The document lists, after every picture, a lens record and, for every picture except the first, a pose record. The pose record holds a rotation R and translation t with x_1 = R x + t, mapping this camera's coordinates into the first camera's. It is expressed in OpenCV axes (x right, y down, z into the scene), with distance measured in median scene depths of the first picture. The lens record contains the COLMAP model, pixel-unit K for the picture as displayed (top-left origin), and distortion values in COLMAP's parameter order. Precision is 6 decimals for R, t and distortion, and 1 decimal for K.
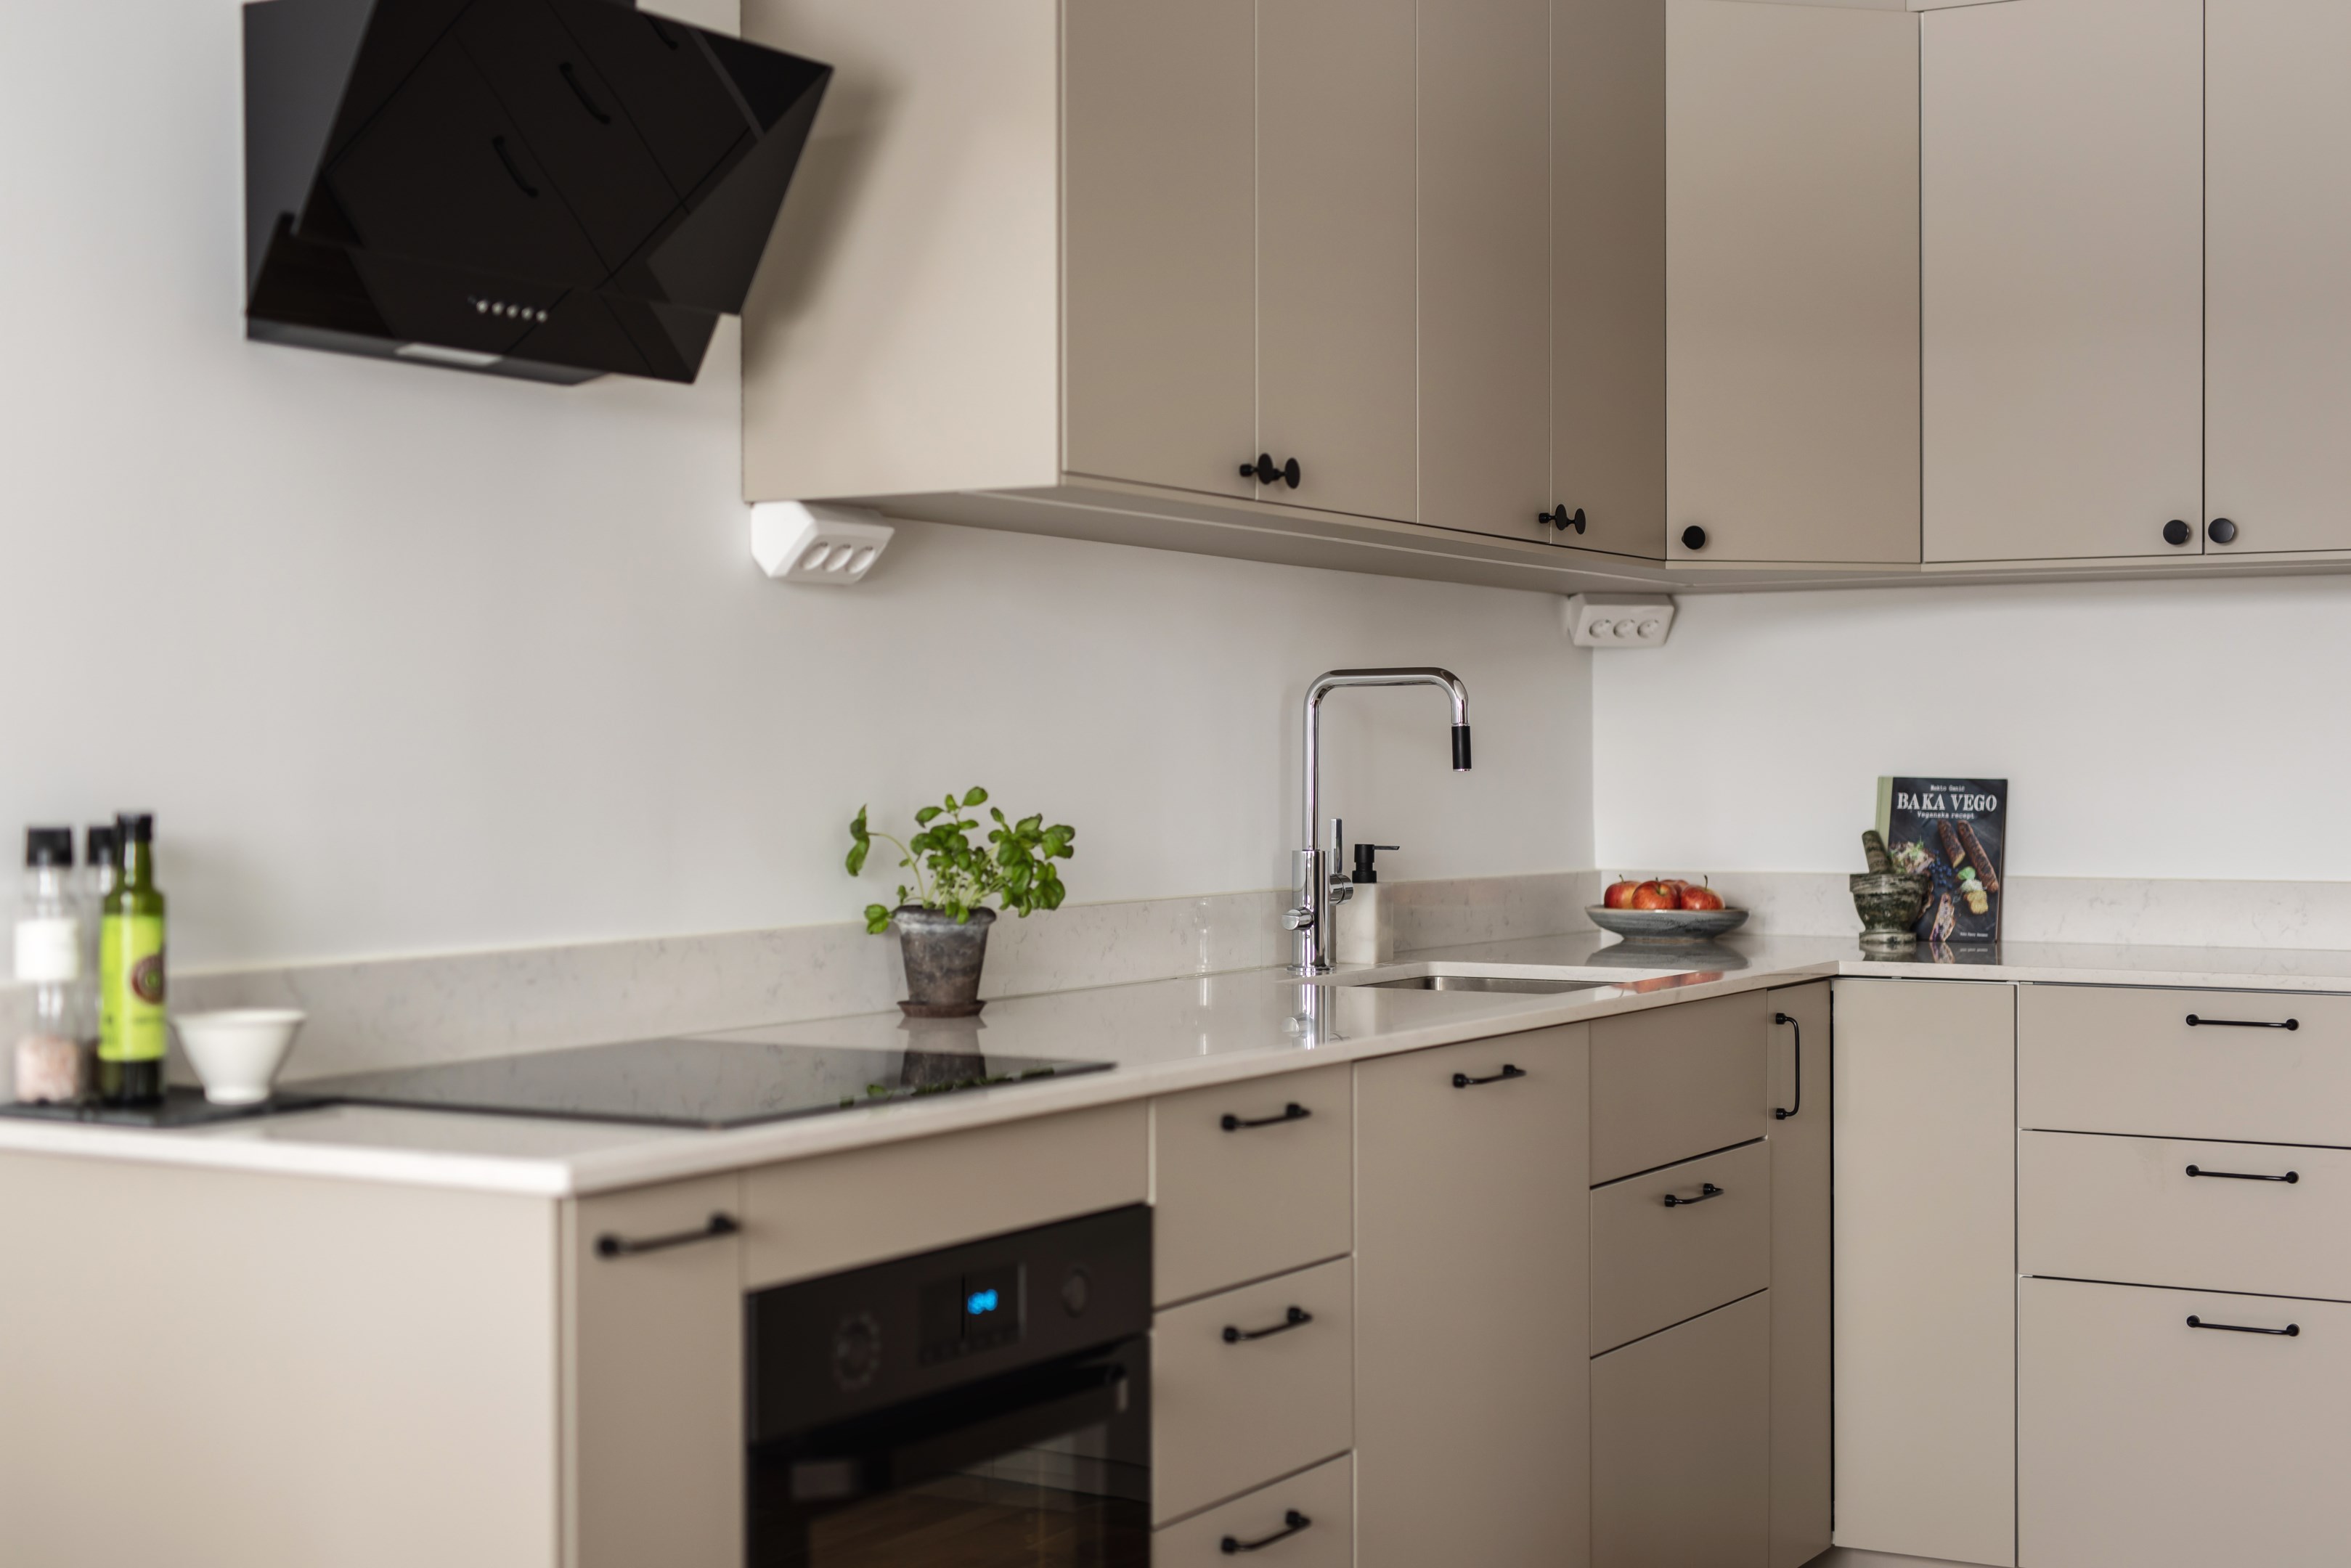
lens RADIAL K [[3332.2, 0, 1175.5], [0, 3332.2, 784.0], [0, 0, 1]] dist [-0.033674, -0.027003]
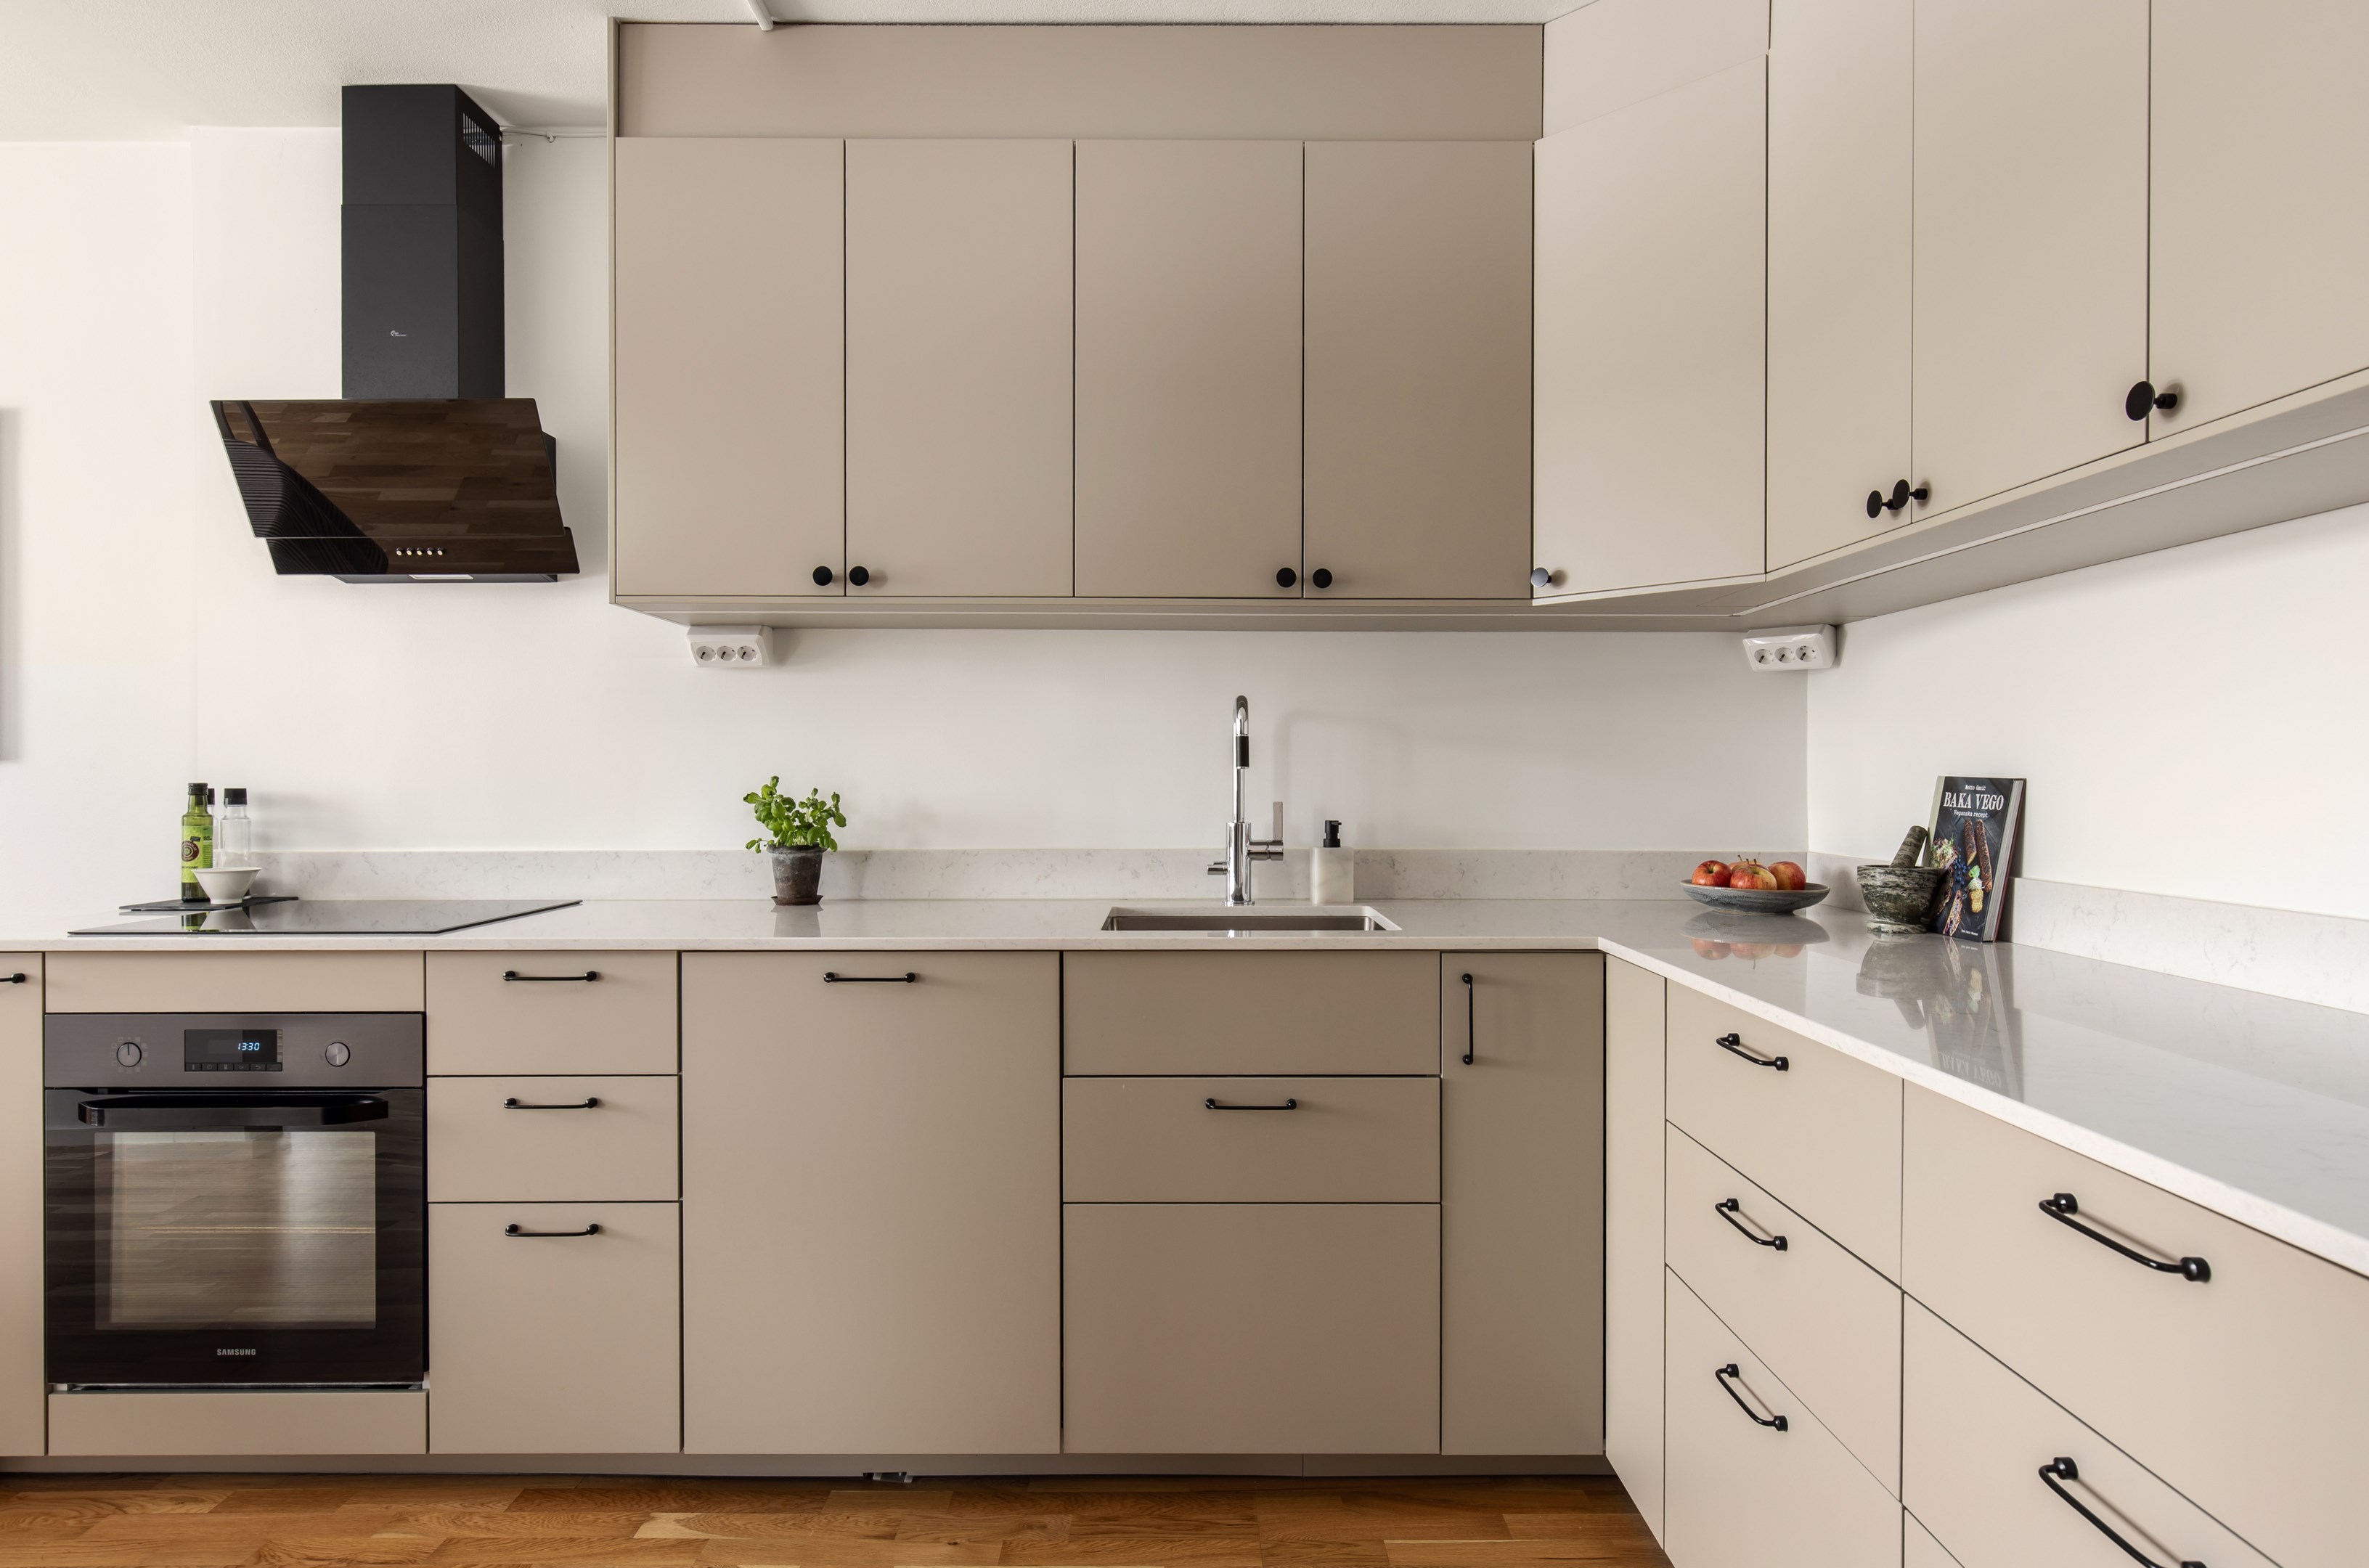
lens RADIAL K [[1339.8, 0, 1184.5], [0, 1339.8, 784.0], [0, 0, 1]] dist [0.004093, -0.000381]
pose [[0.496861, 0.008111, -0.867792, 0.473186], [-0.006509, 0.999963, 0.005619, -0.000567], [0.867806, 0.002857, 0.496895, 0.589078]]
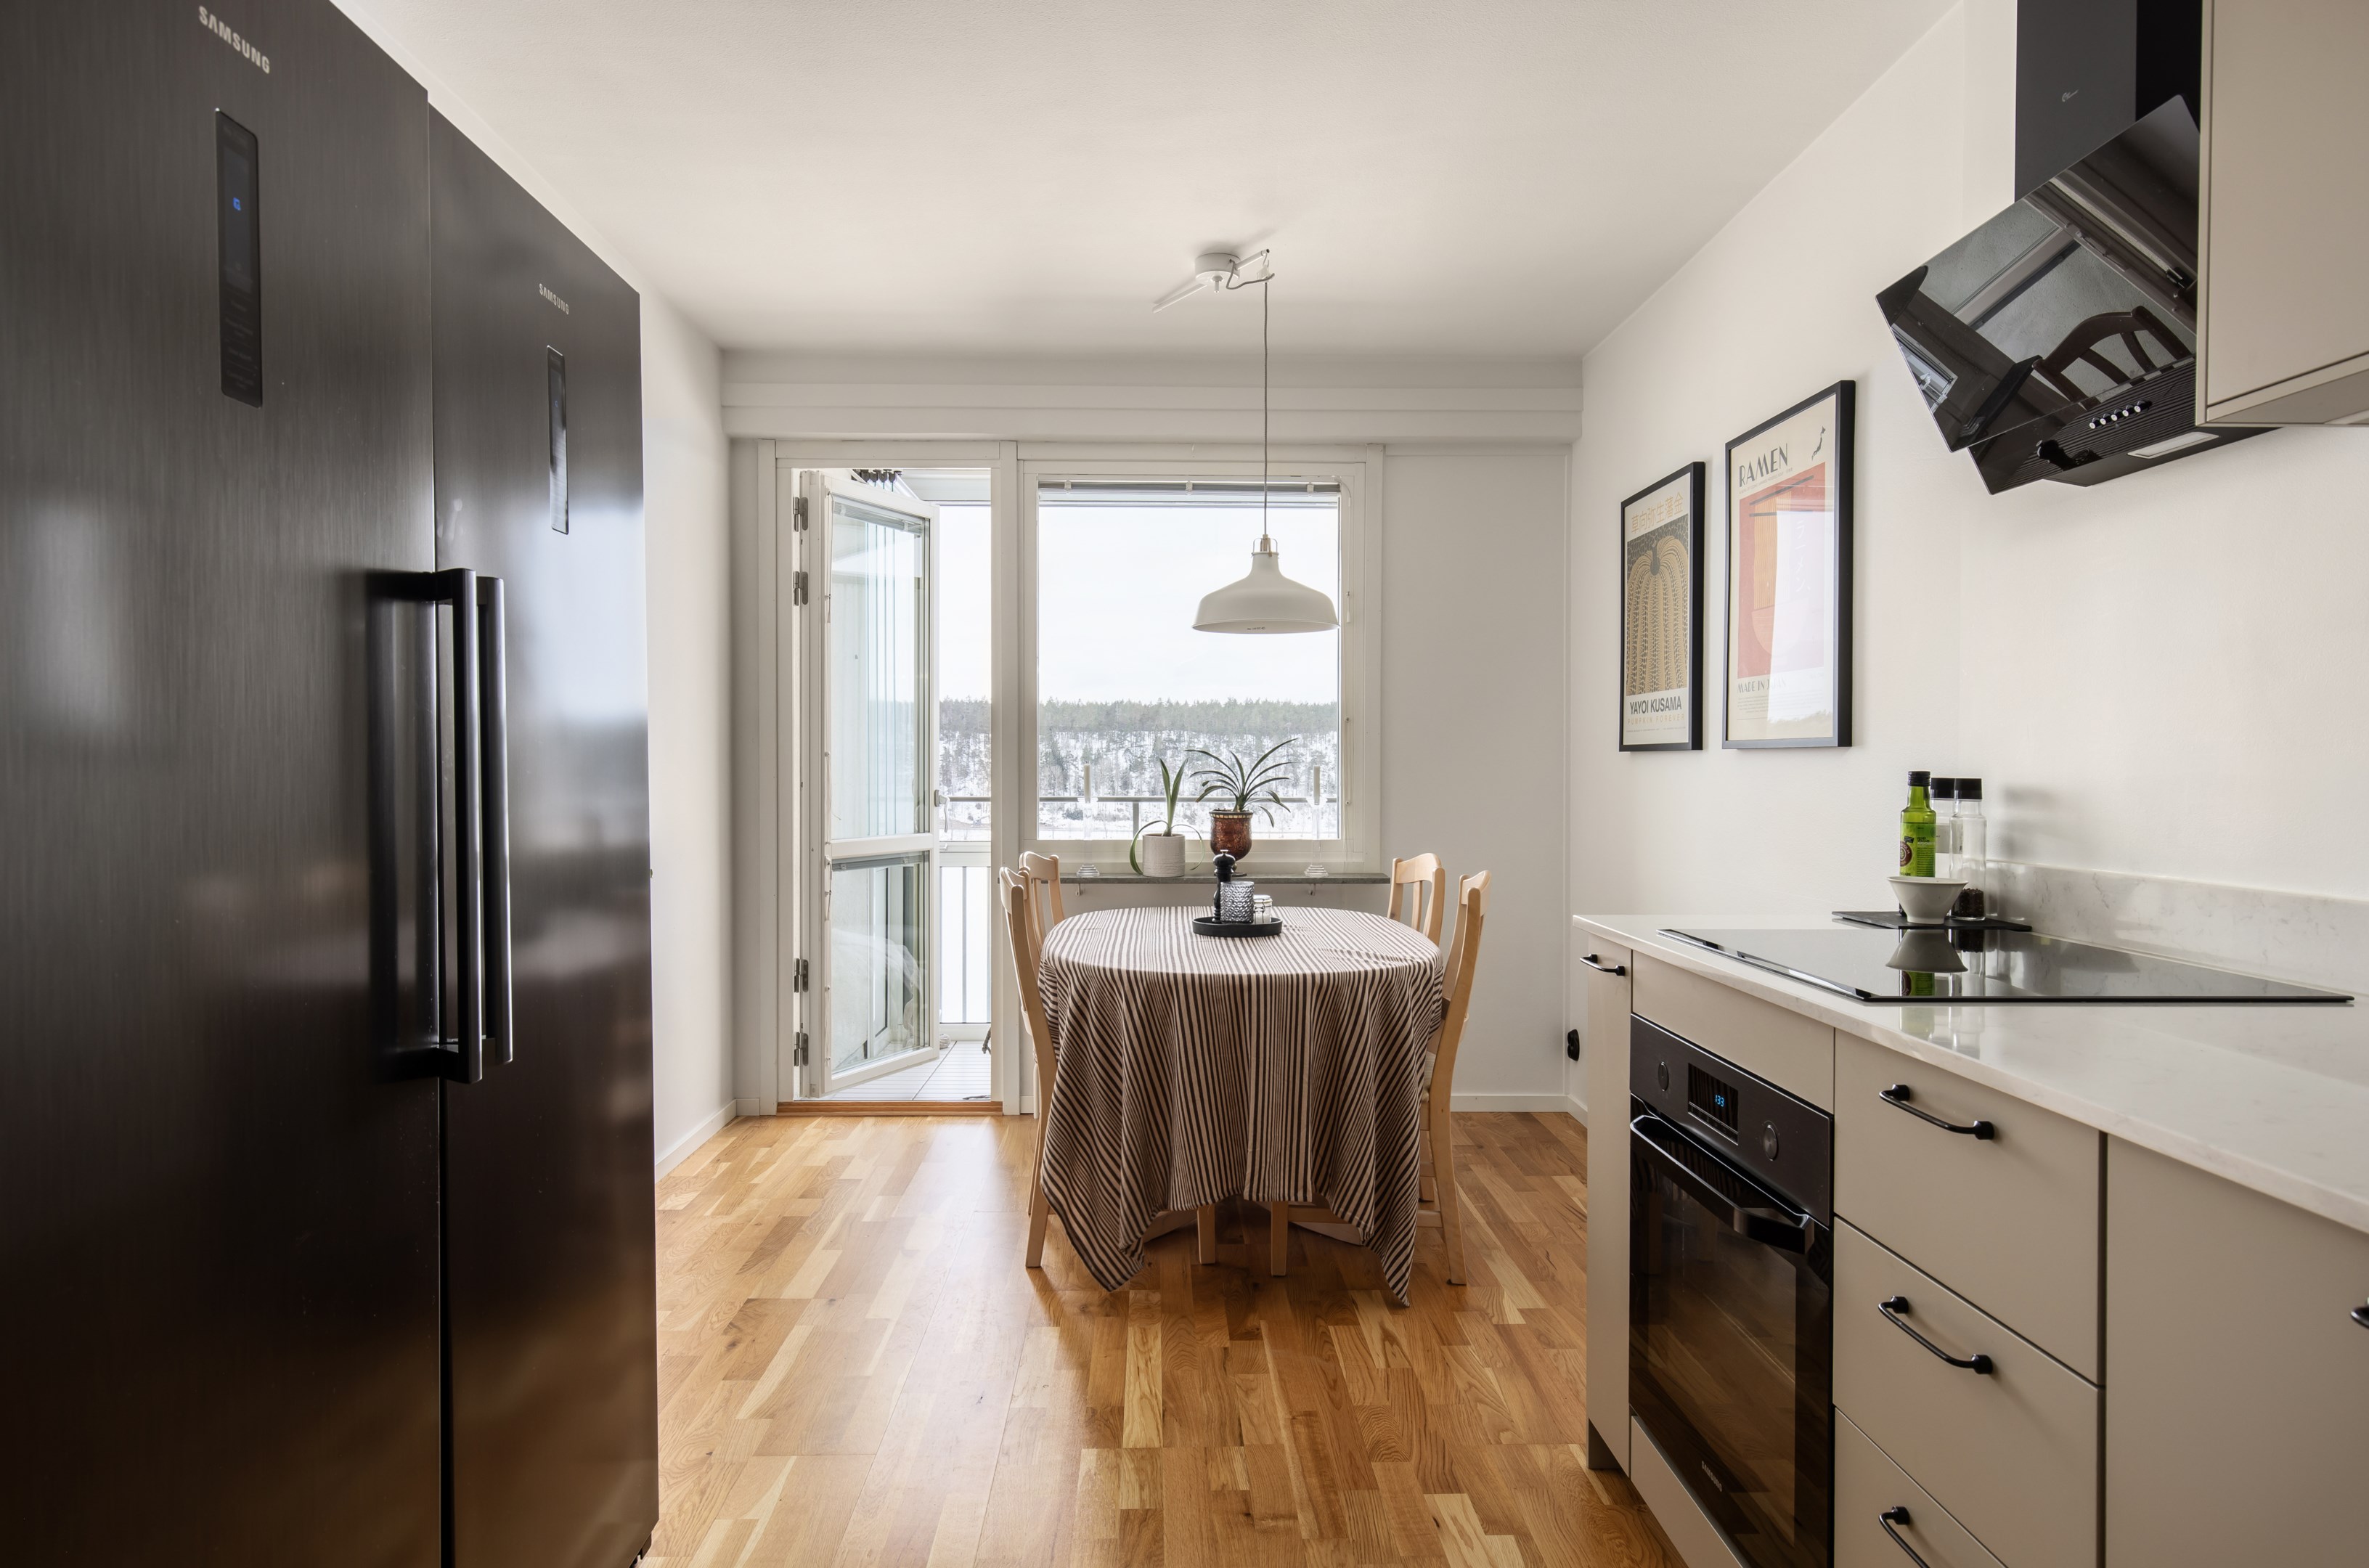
lens RADIAL K [[1339.8, 0, 1184.5], [0, 1339.8, 784.0], [0, 0, 1]] dist [0.004093, -0.000381]
pose [[-0.857857, 0.009890, -0.513793, 0.257523], [-0.001399, 0.999766, 0.021582, -0.000272], [0.513886, 0.019233, -0.857643, 0.753668]]
